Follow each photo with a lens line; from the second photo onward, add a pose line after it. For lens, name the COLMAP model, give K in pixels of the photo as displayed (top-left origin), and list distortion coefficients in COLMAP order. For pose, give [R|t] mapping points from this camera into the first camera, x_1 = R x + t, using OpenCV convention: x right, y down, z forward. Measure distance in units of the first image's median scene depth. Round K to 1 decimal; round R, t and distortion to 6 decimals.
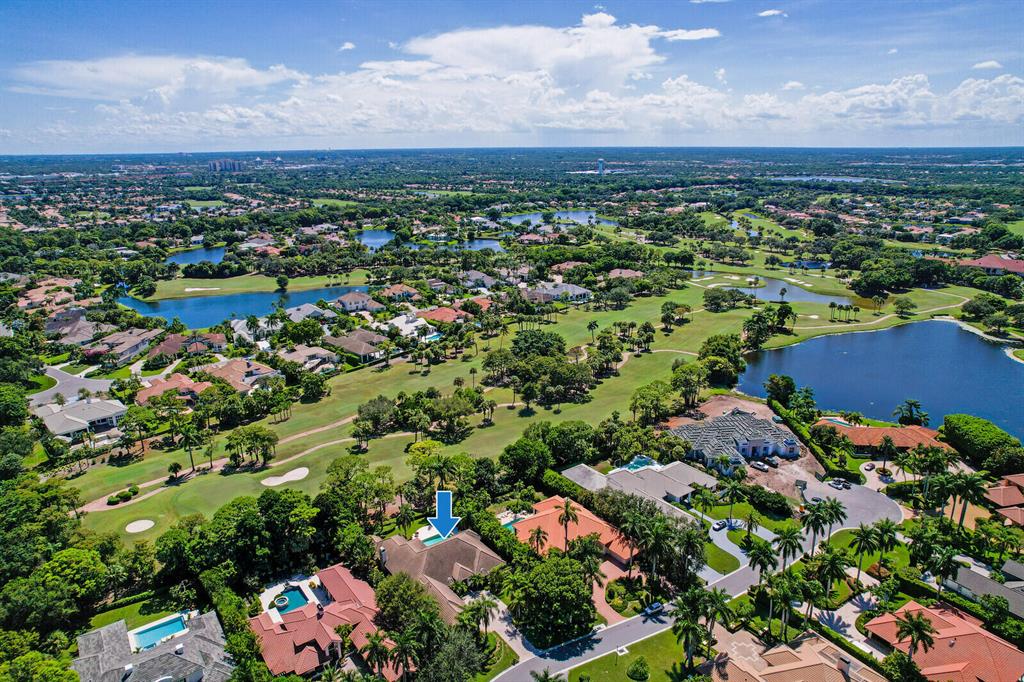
lens RADIAL K [[650.5, 0, 508.8], [0, 650.5, 348.9], [0, 0, 1]] dist [-0.073106, 0.059030]
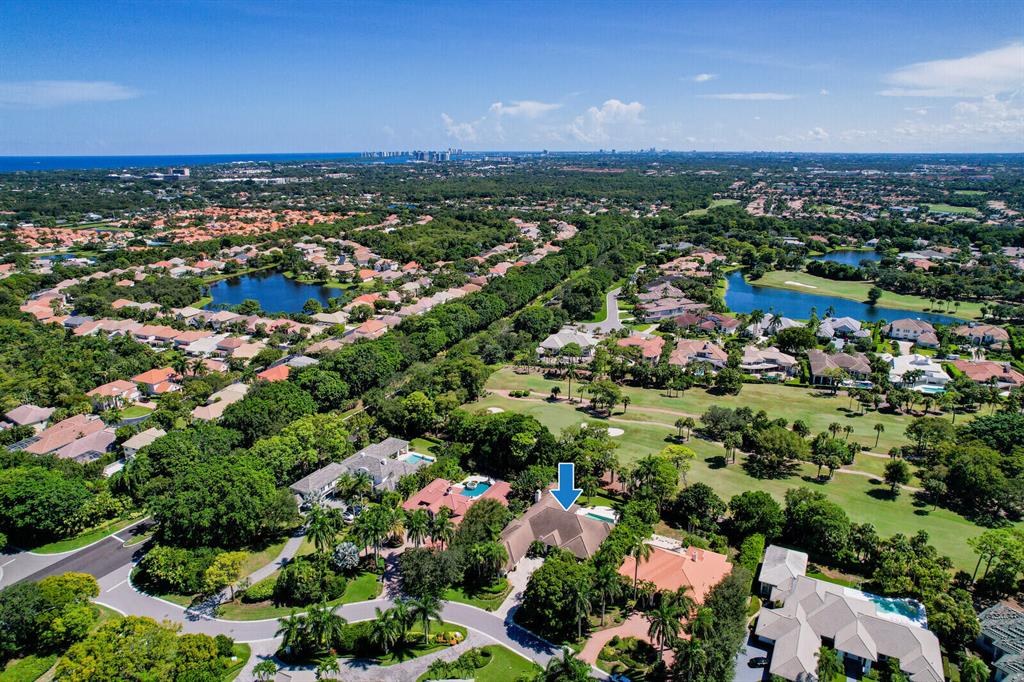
lens RADIAL K [[650.5, 0, 508.8], [0, 650.5, 348.9], [0, 0, 1]] dist [-0.073106, 0.059030]
pose [[0.419067, 0.273611, -0.865748, 0.366974], [-0.272279, 0.947501, 0.167651, -0.059454], [0.866168, 0.165468, 0.471565, 0.177447]]
